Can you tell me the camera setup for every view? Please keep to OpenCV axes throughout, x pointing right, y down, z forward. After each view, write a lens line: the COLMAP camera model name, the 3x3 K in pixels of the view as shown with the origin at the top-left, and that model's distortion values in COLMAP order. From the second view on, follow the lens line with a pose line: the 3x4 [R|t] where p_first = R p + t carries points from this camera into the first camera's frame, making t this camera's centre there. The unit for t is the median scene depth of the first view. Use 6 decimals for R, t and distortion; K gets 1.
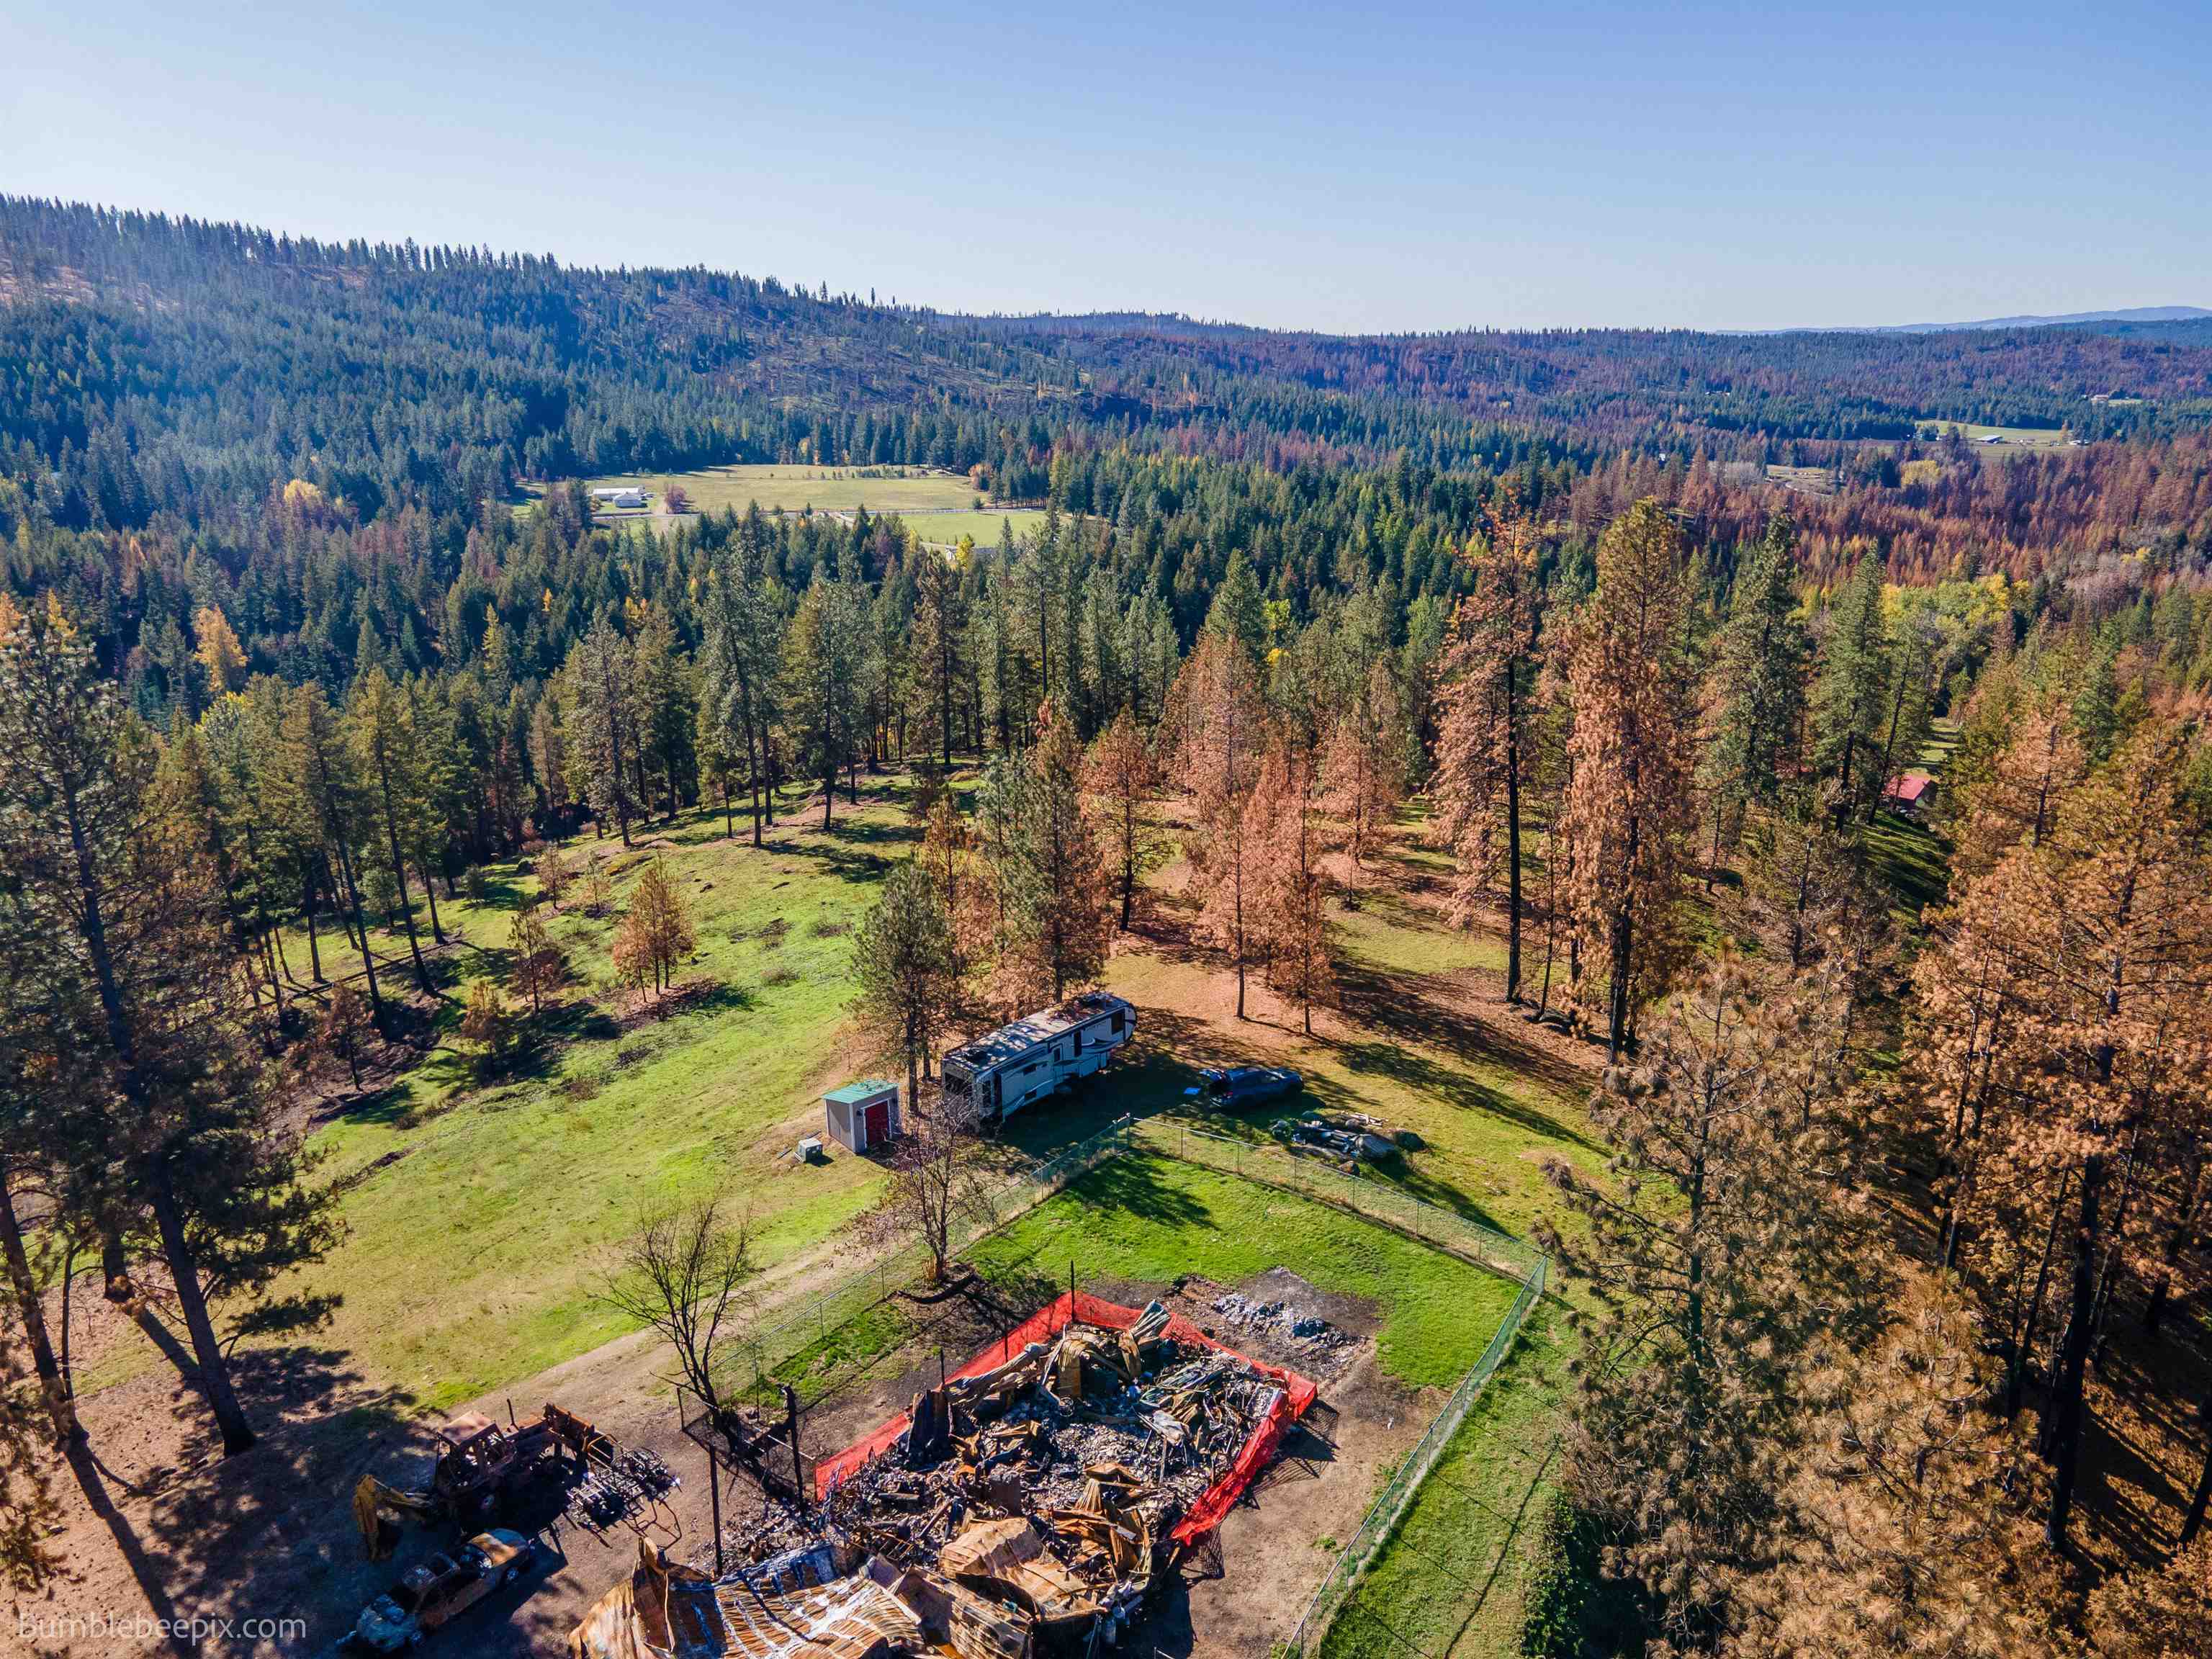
lens RADIAL K [[1622.8, 0, 1109.8], [0, 1622.8, 823.0], [0, 0, 1]] dist [0.021462, 0.047057]
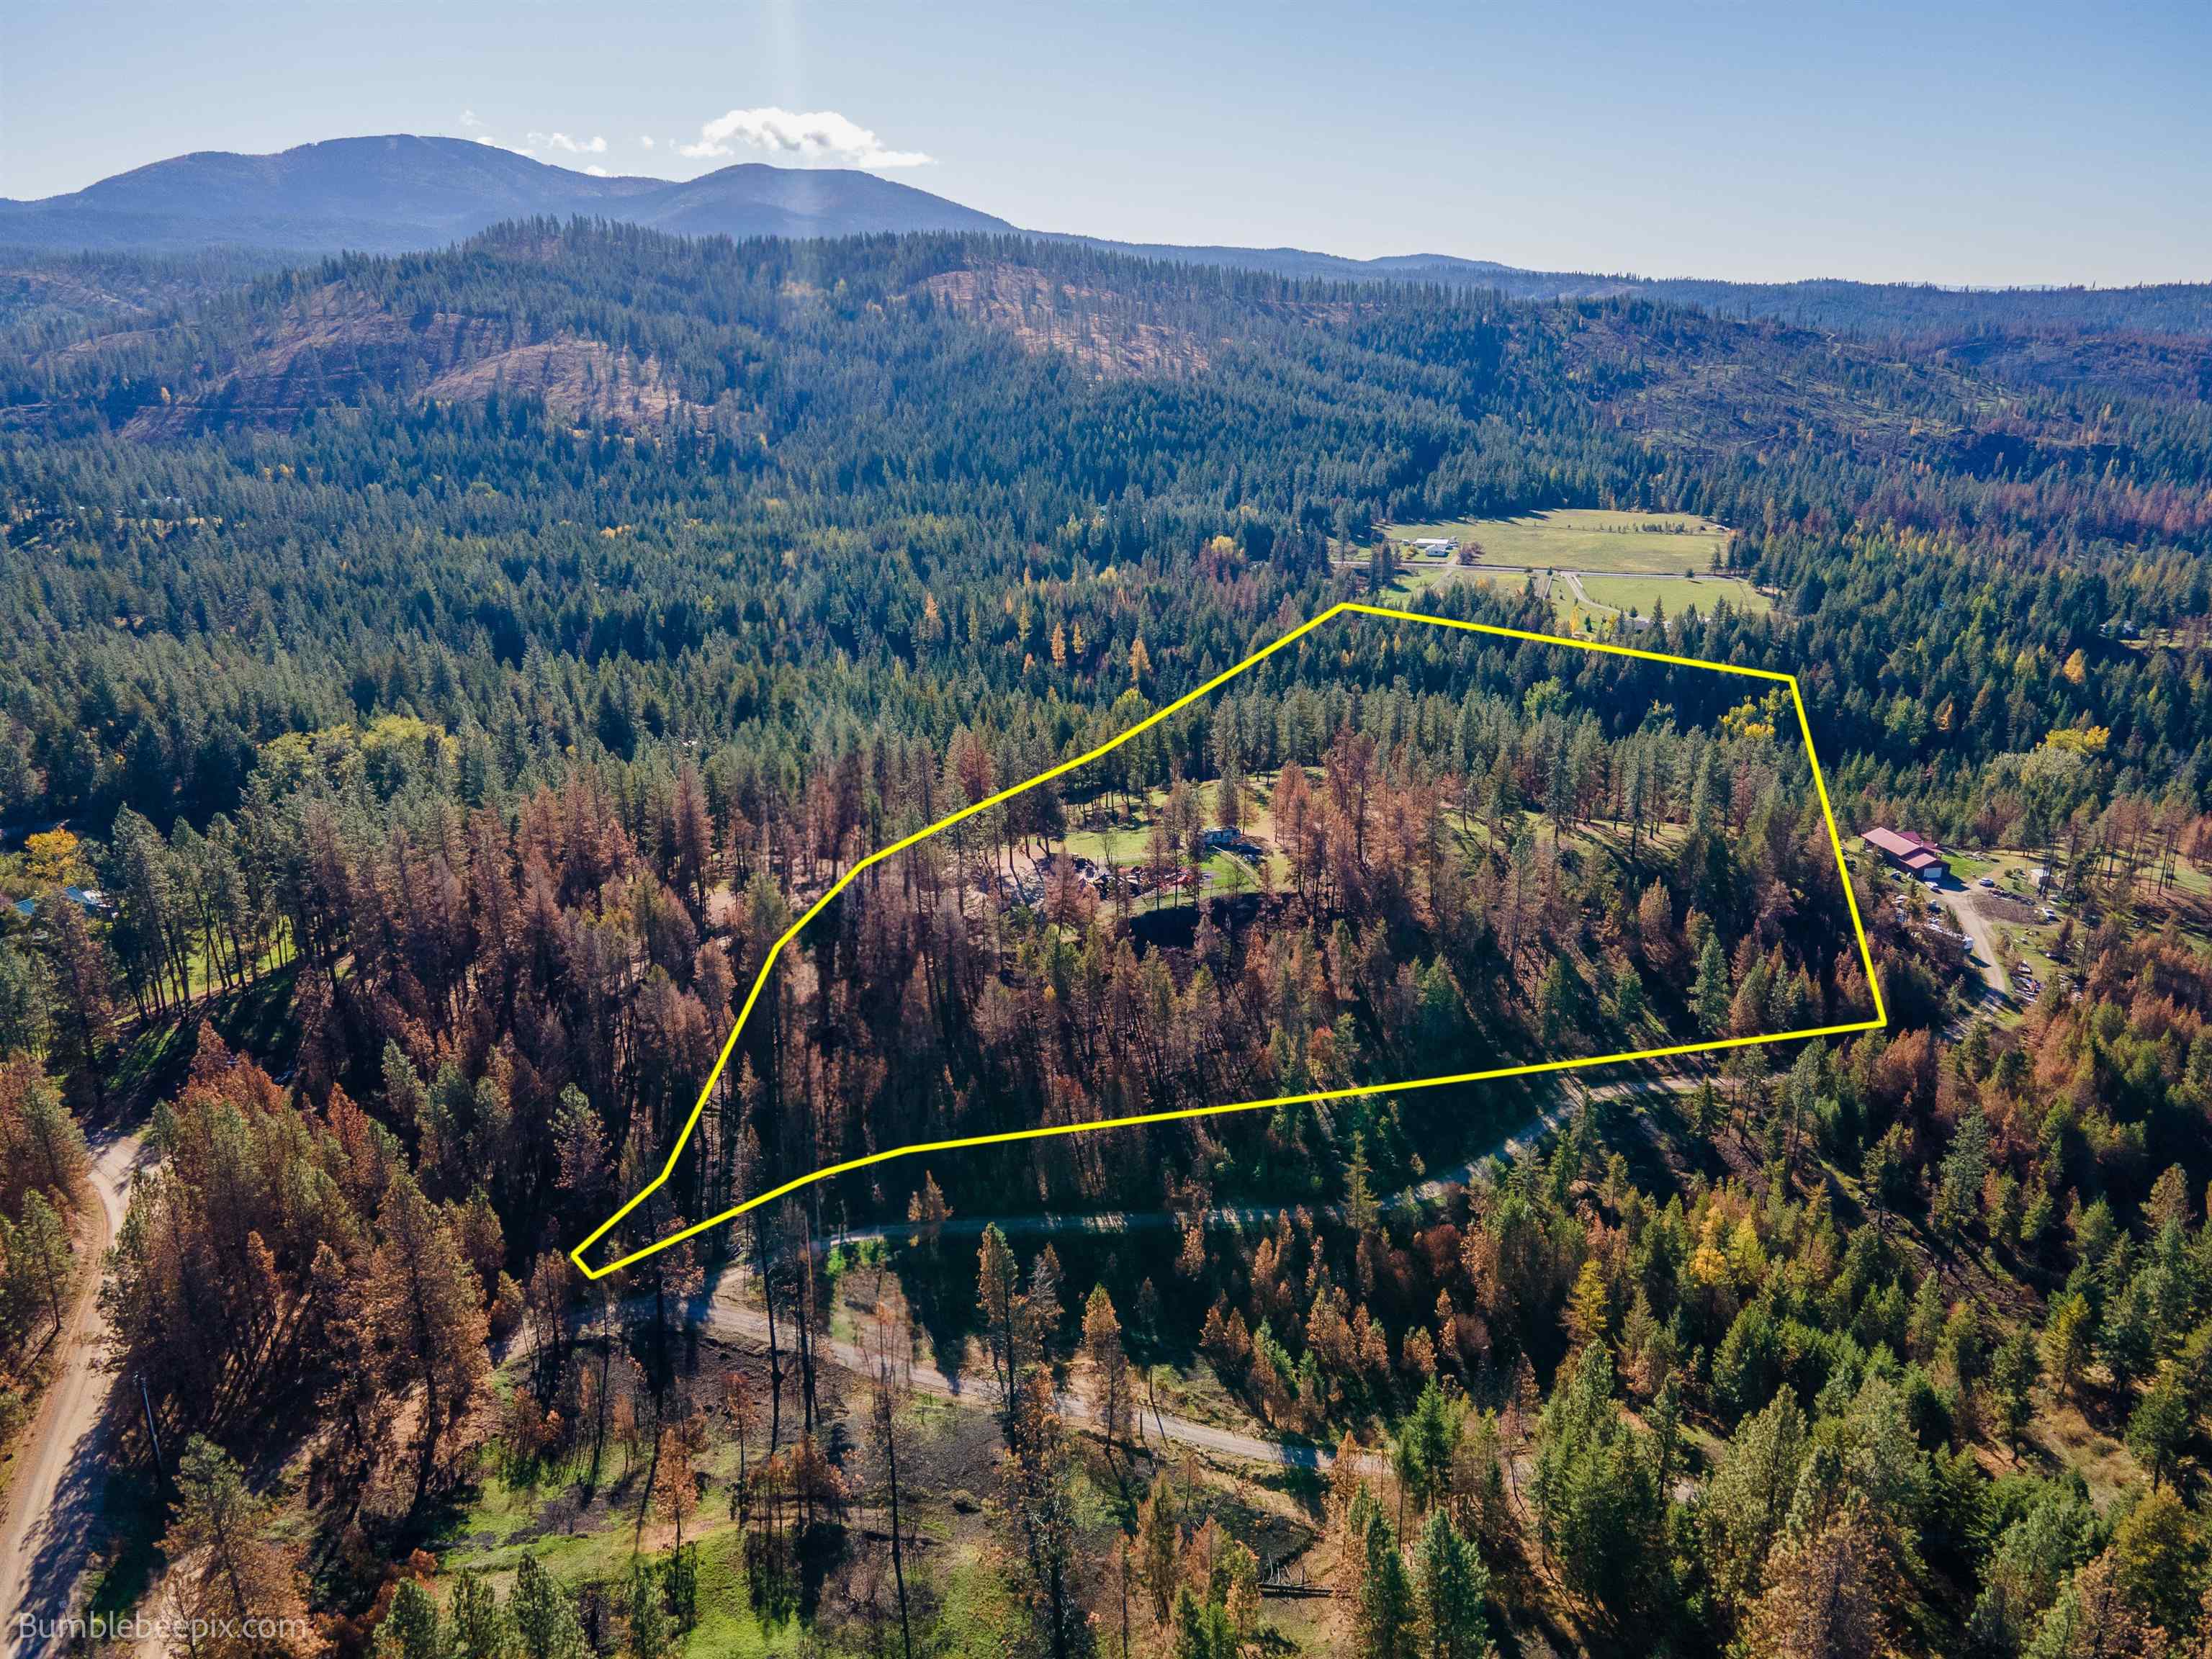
lens RADIAL K [[1622.8, 0, 1101.6], [0, 1622.8, 812.2], [0, 0, 1]] dist [0.021462, 0.047057]
pose [[0.839506, 0.158405, -0.519748, 0.130438], [-0.150106, 0.986947, 0.058340, -0.008680], [0.522205, 0.029040, 0.852325, -0.193373]]
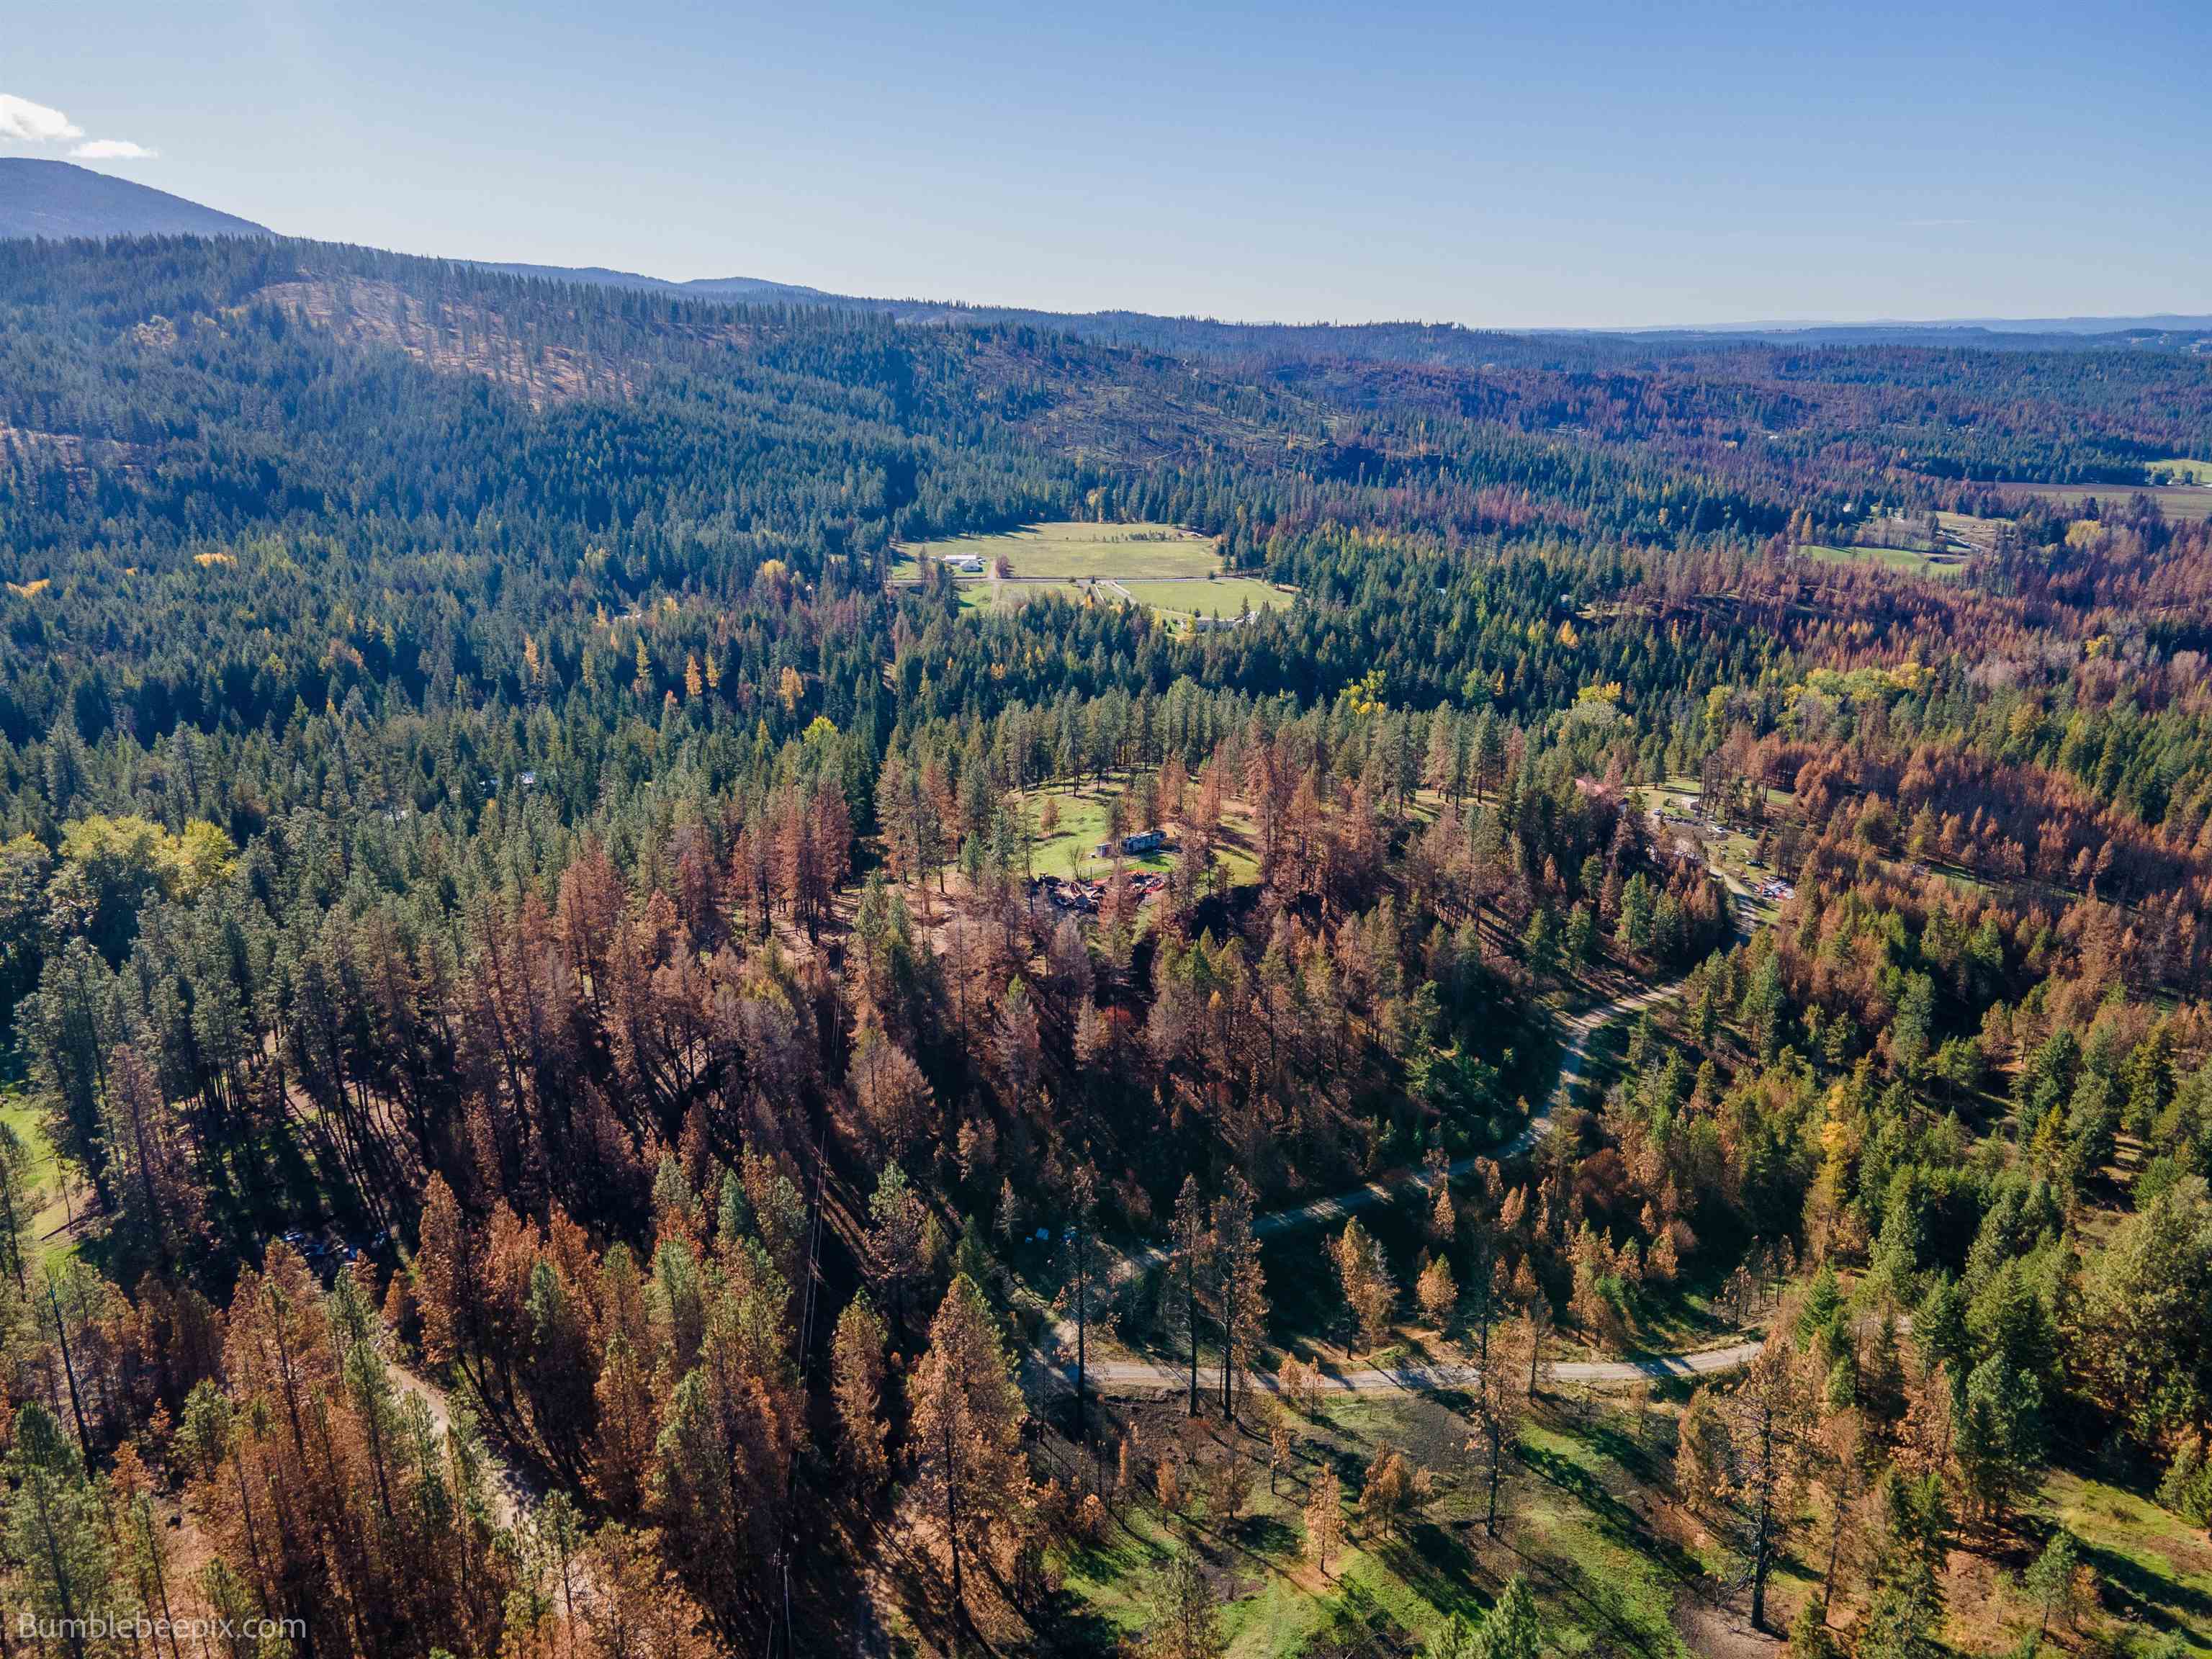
lens RADIAL K [[1622.8, 0, 1106.4], [0, 1622.8, 821.7], [0, 0, 1]] dist [0.021462, 0.047057]
pose [[0.985444, 0.051205, -0.162104, 0.038522], [-0.050086, 0.998685, 0.010984, 0.003079], [0.162453, -0.002705, 0.986713, -0.228143]]
